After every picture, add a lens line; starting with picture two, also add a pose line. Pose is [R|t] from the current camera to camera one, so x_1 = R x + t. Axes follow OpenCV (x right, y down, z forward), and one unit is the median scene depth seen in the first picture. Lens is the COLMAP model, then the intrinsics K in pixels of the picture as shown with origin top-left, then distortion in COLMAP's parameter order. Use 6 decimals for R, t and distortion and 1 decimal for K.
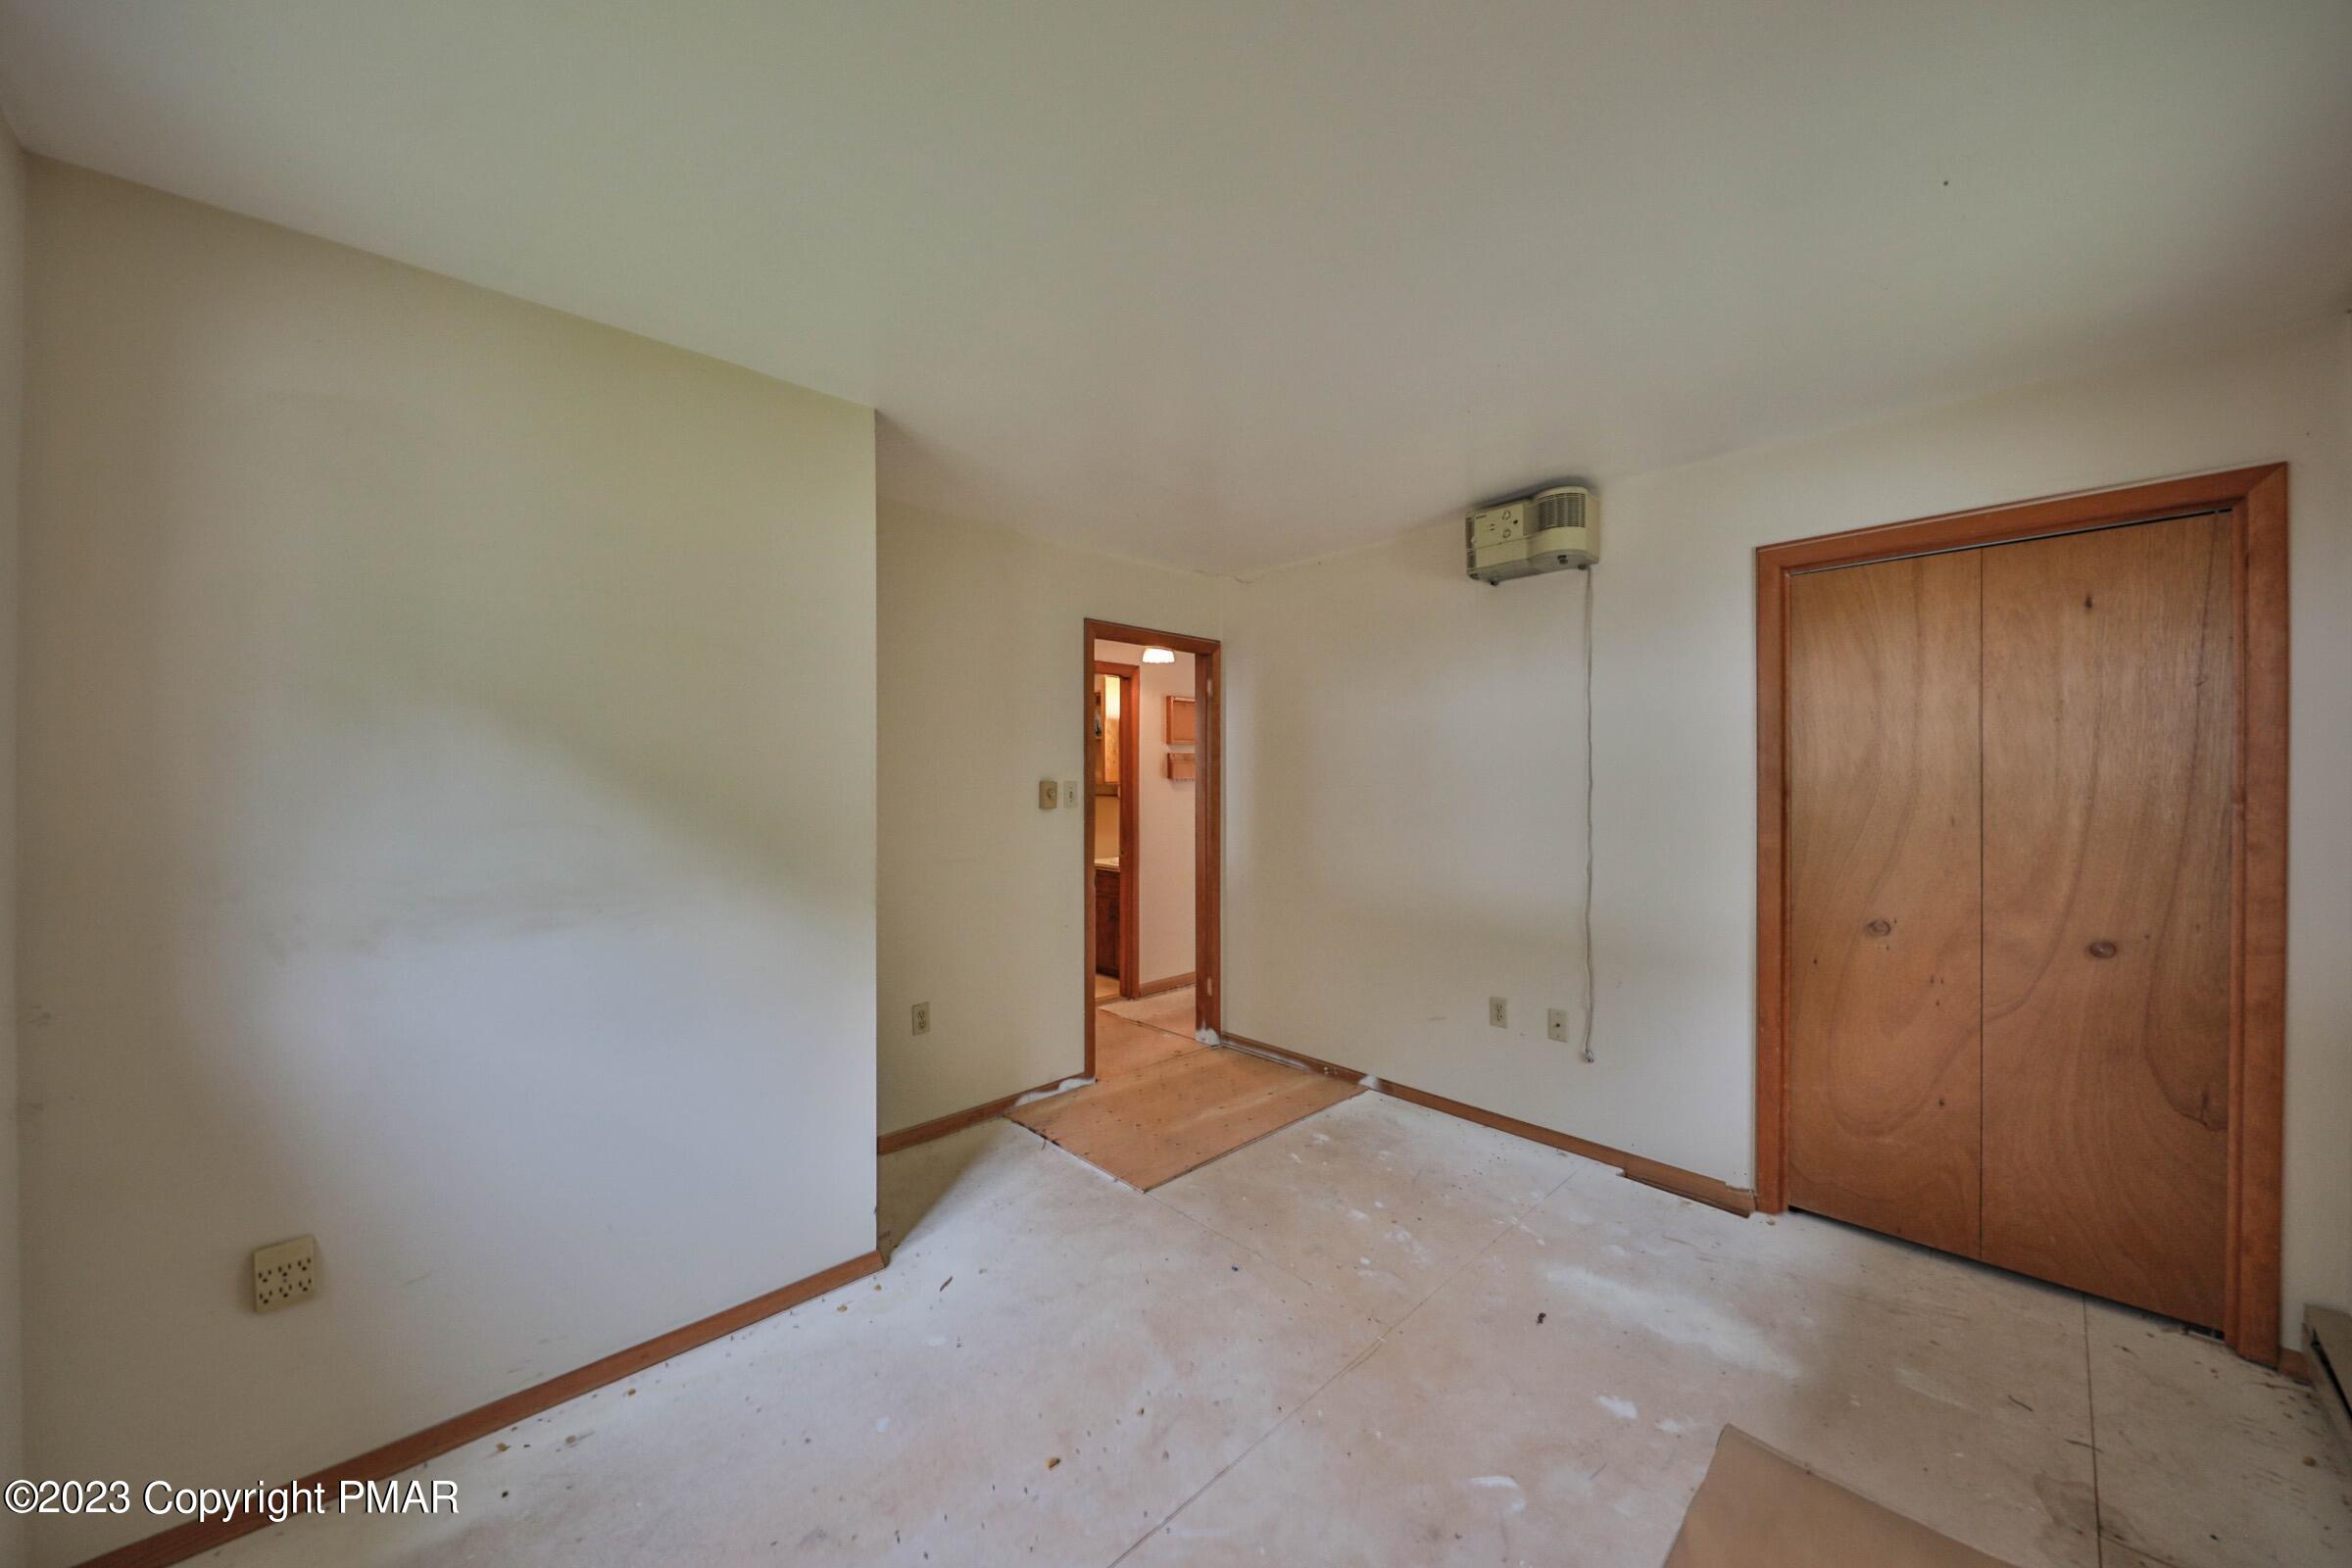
lens RADIAL K [[841.8, 0, 1176.1], [0, 841.8, 813.4], [0, 0, 1]] dist [0.013374, 0.000023]
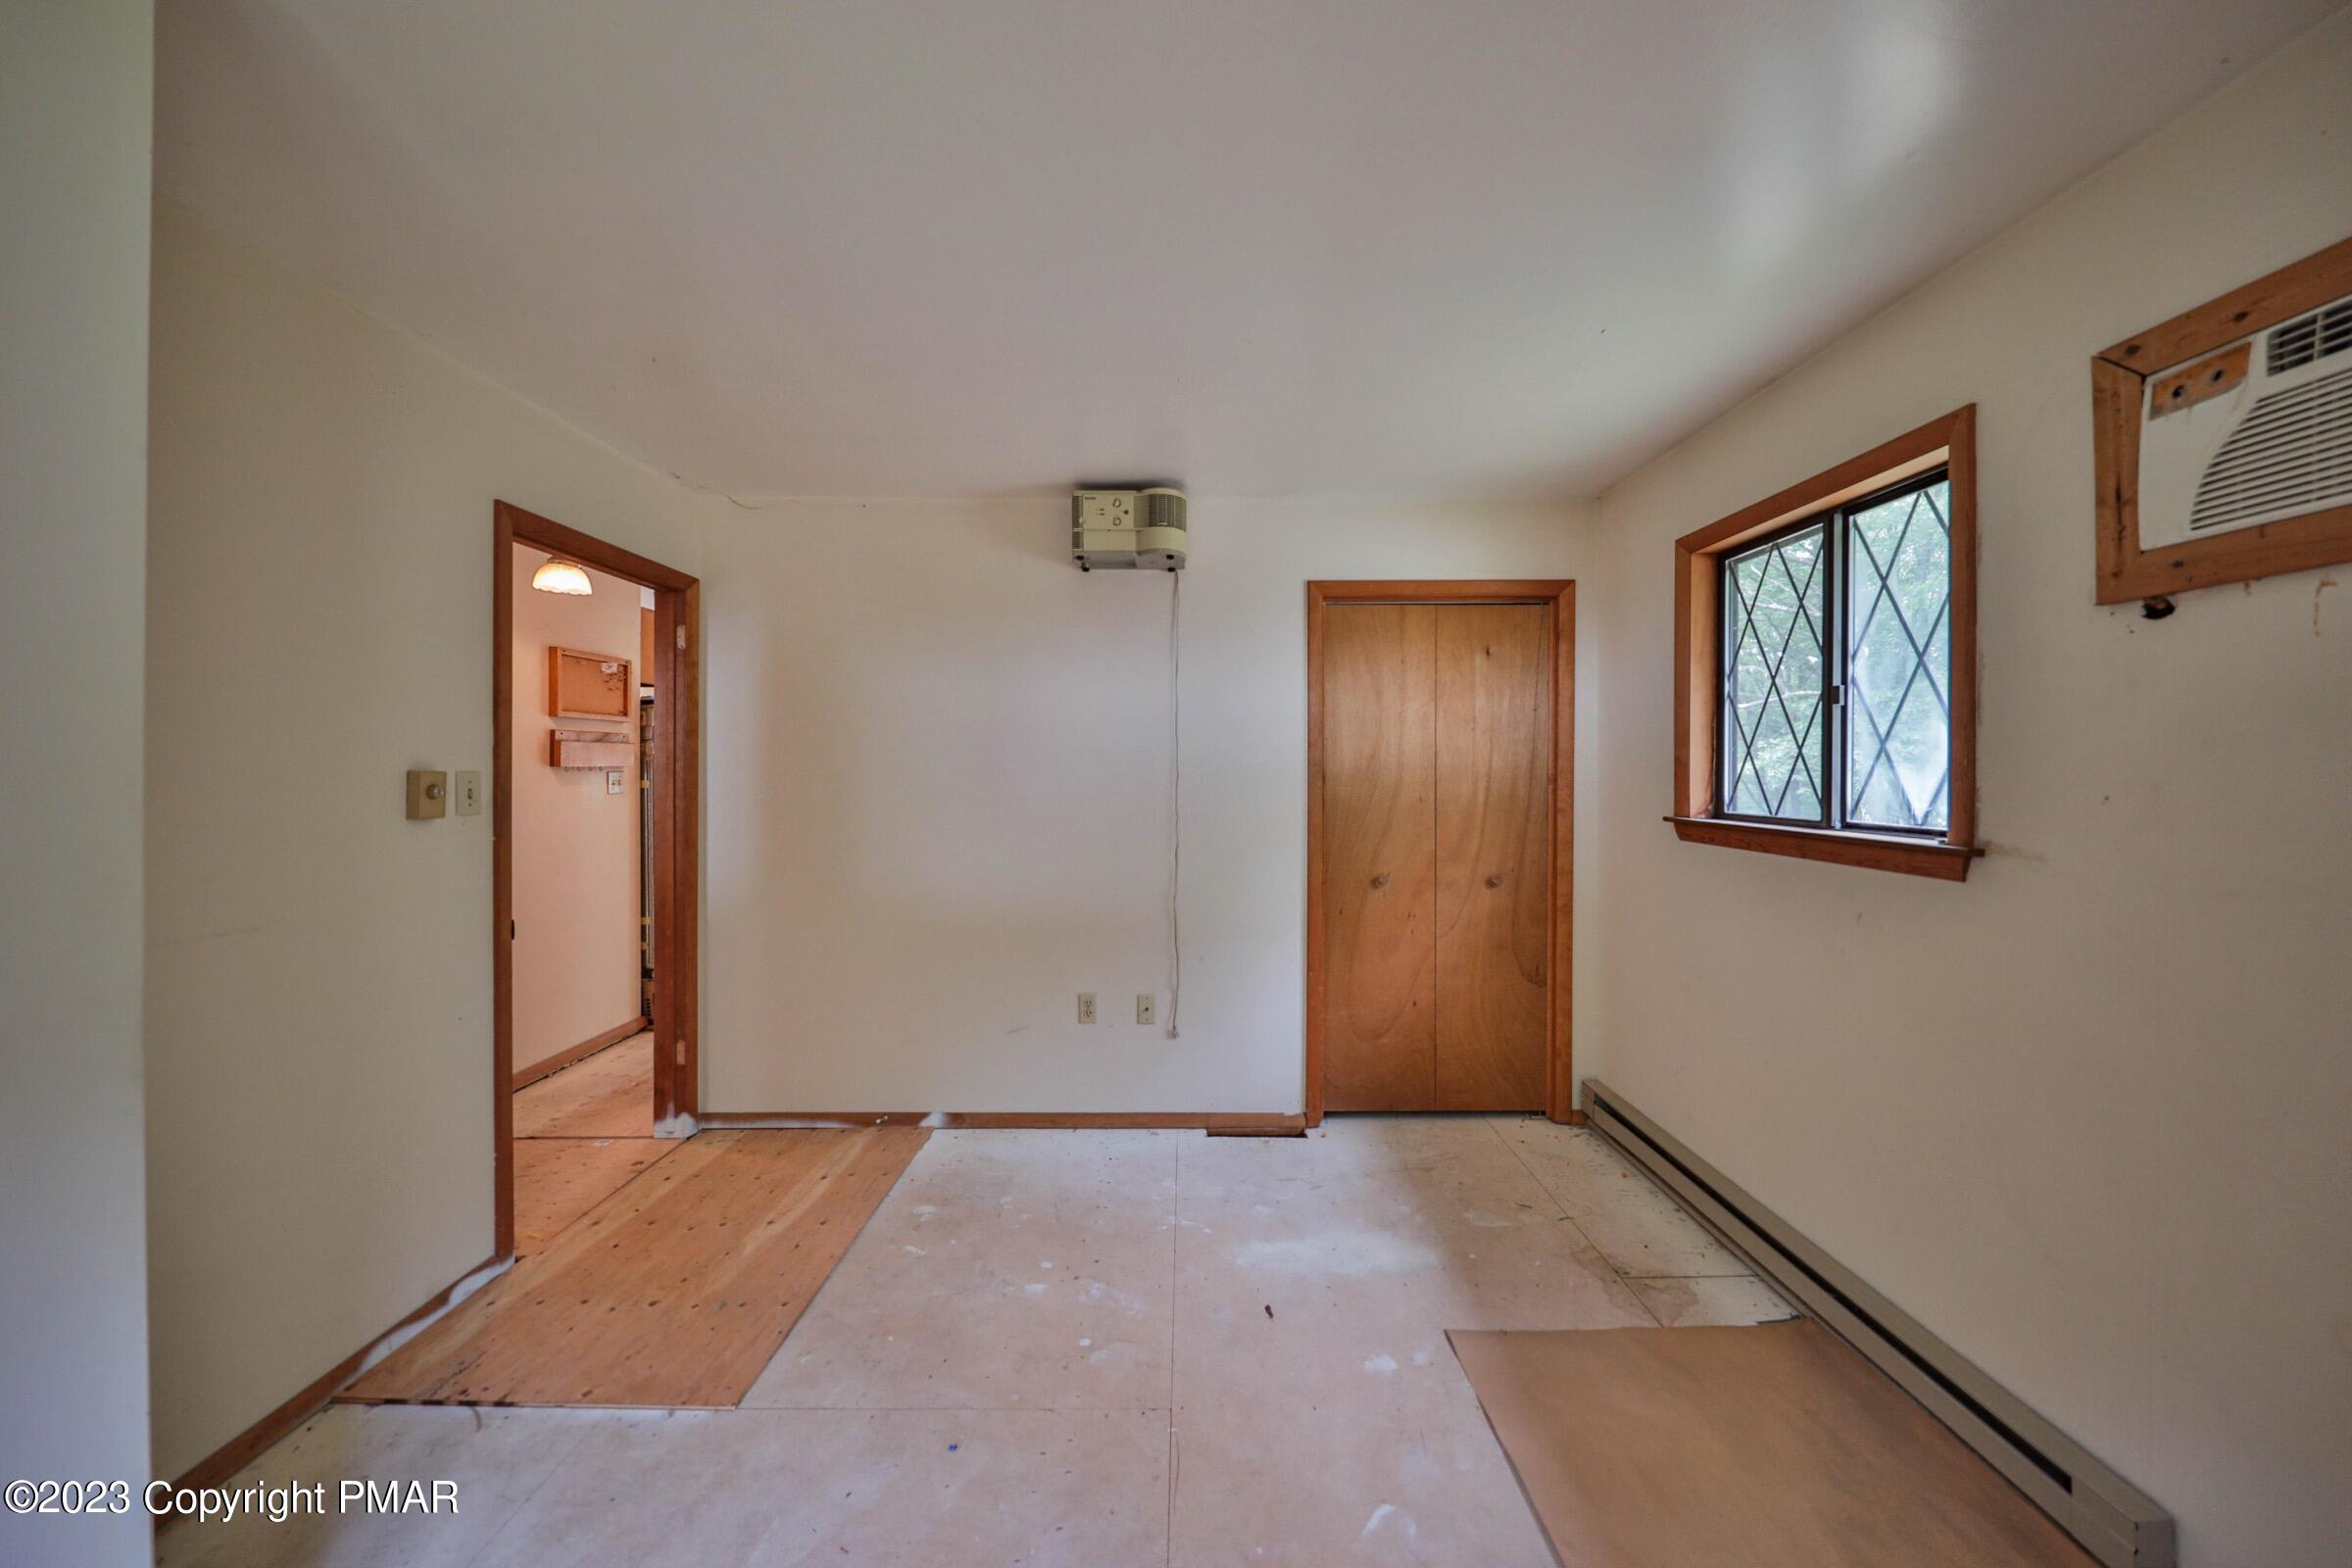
lens RADIAL K [[797.7, 0, 1181.9], [0, 797.7, 780.1], [0, 0, 1]] dist [0.001075, 0.000073]
pose [[0.695599, -0.012032, 0.718329, -0.263915], [0.034076, 0.999287, -0.016260, -0.013692], [-0.717621, 0.035788, 0.695513, 0.345399]]
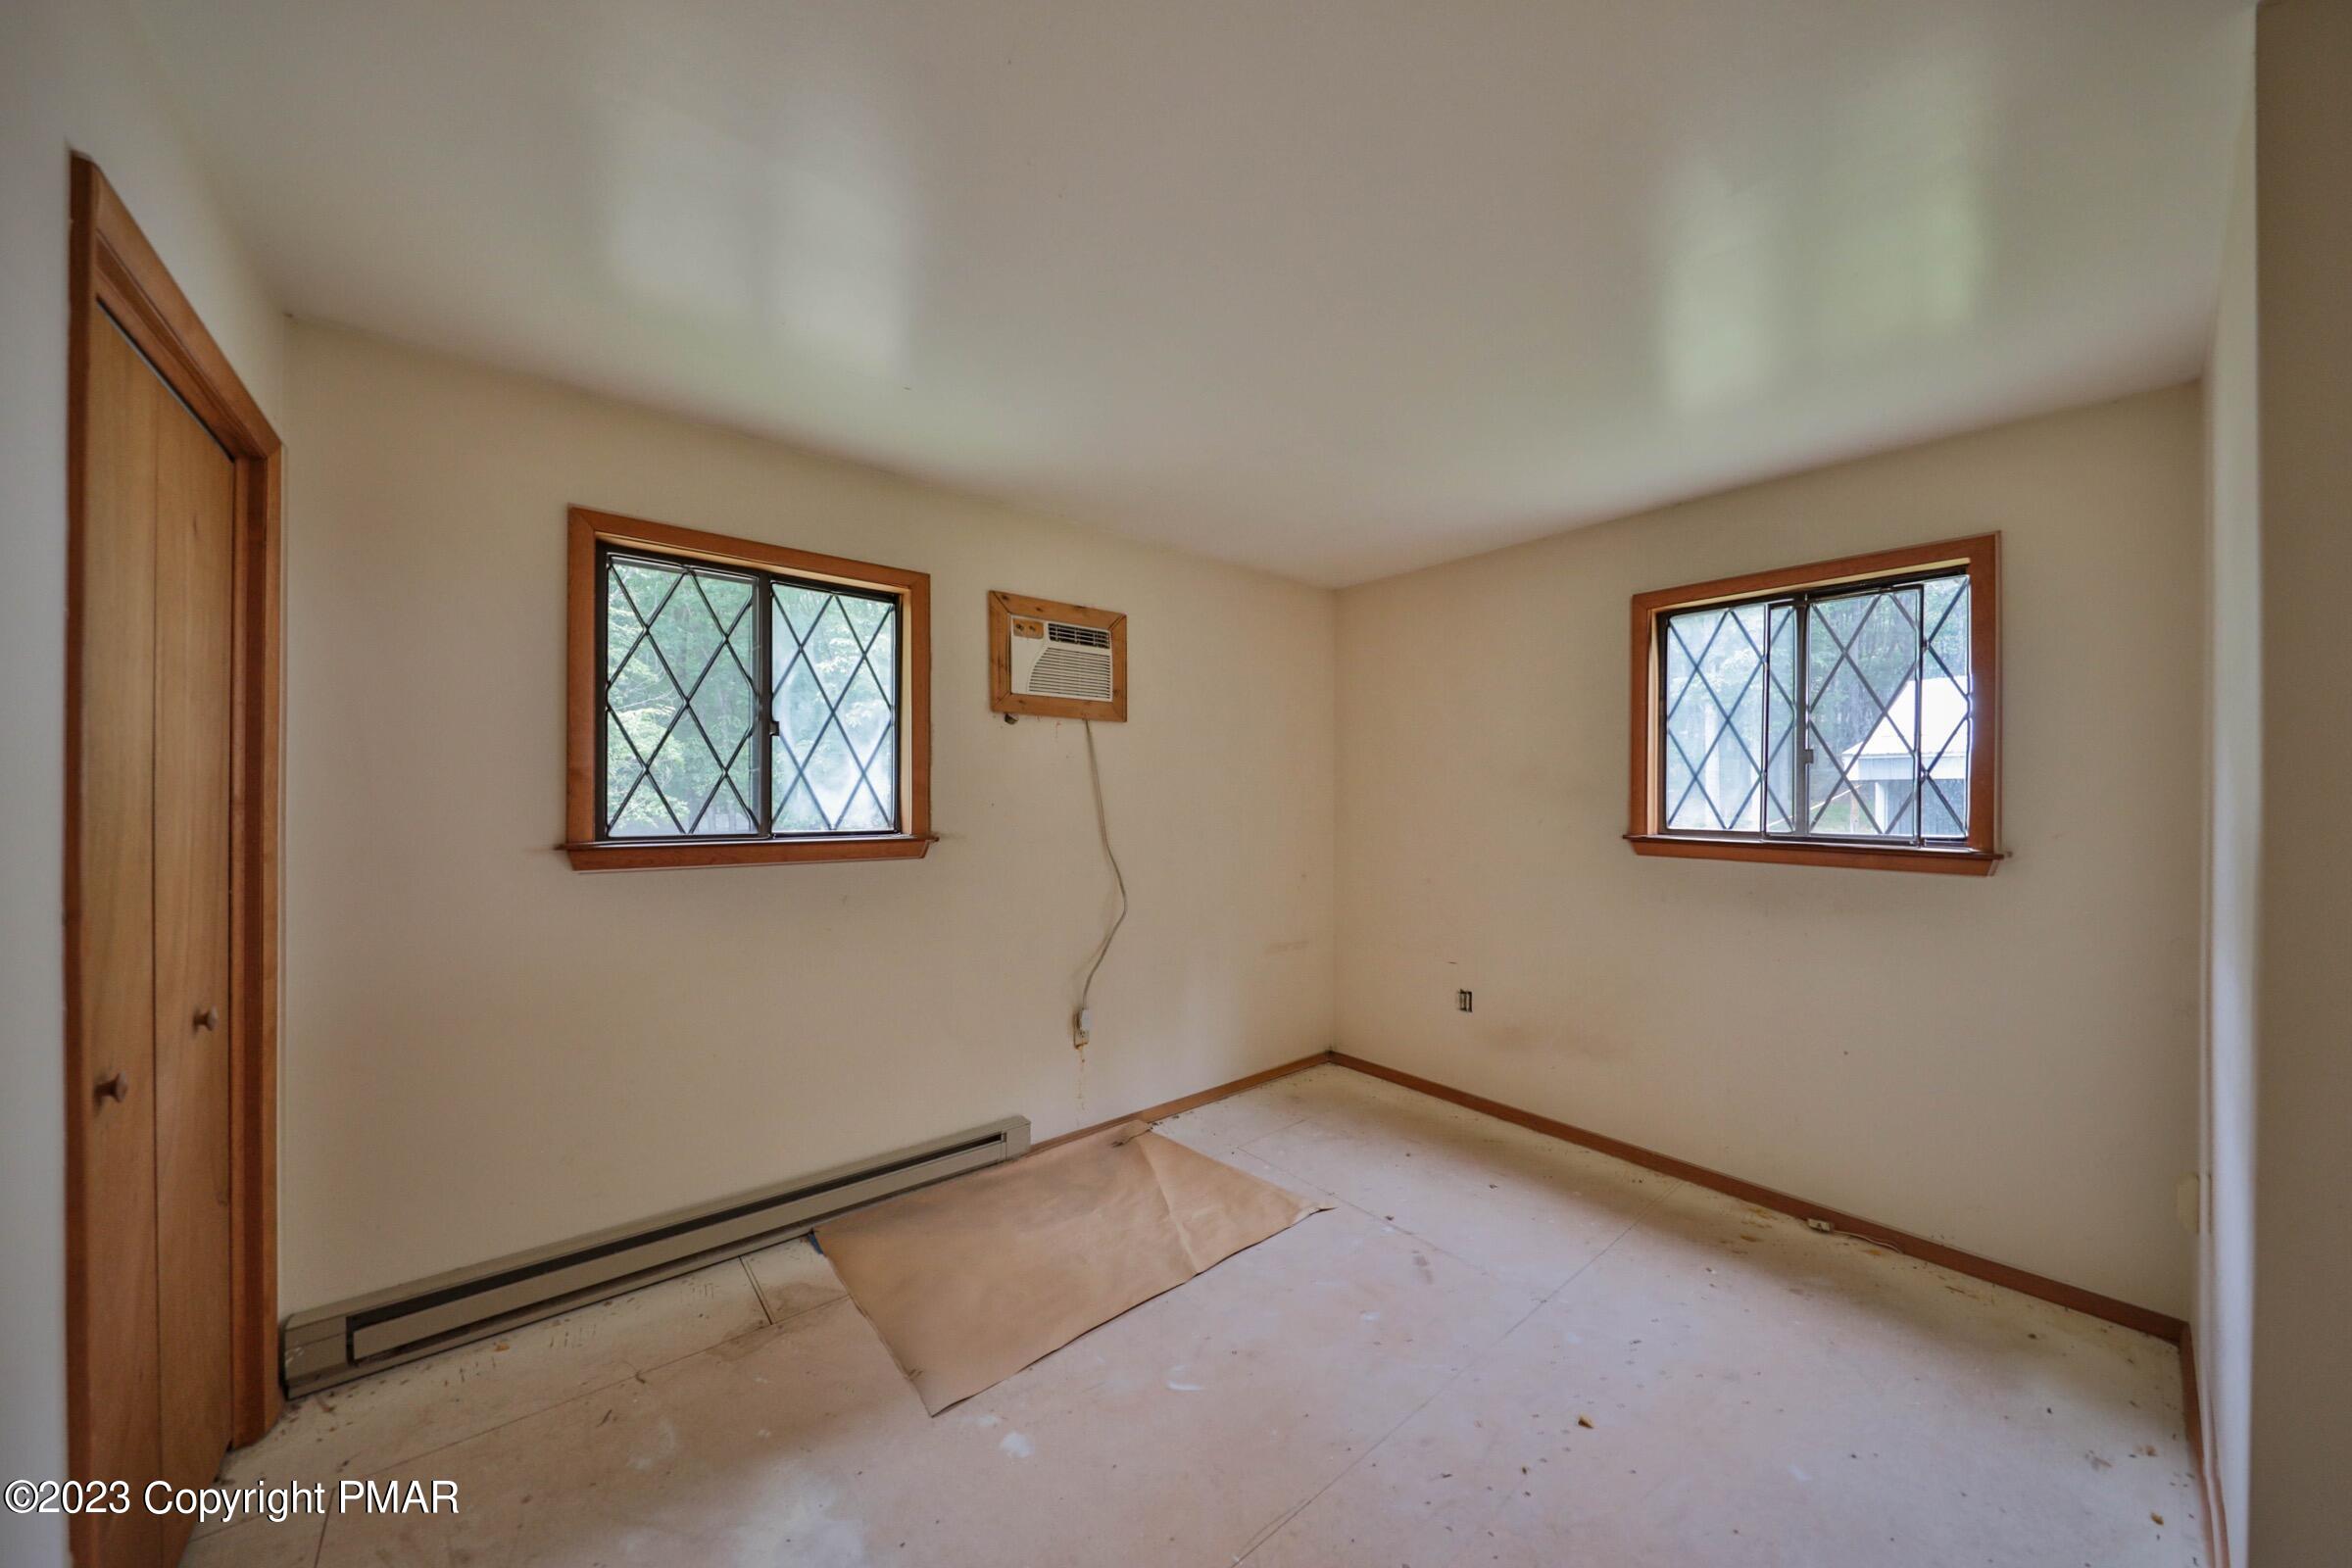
lens RADIAL K [[811.8, 0, 1186.5], [0, 811.8, 779.9], [0, 0, 1]] dist [0.001747, -0.003188]
pose [[-0.997137, -0.013944, 0.074318, 0.204338], [-0.011546, 0.999402, 0.032599, -0.064455], [-0.074728, 0.031648, -0.996702, 1.404071]]
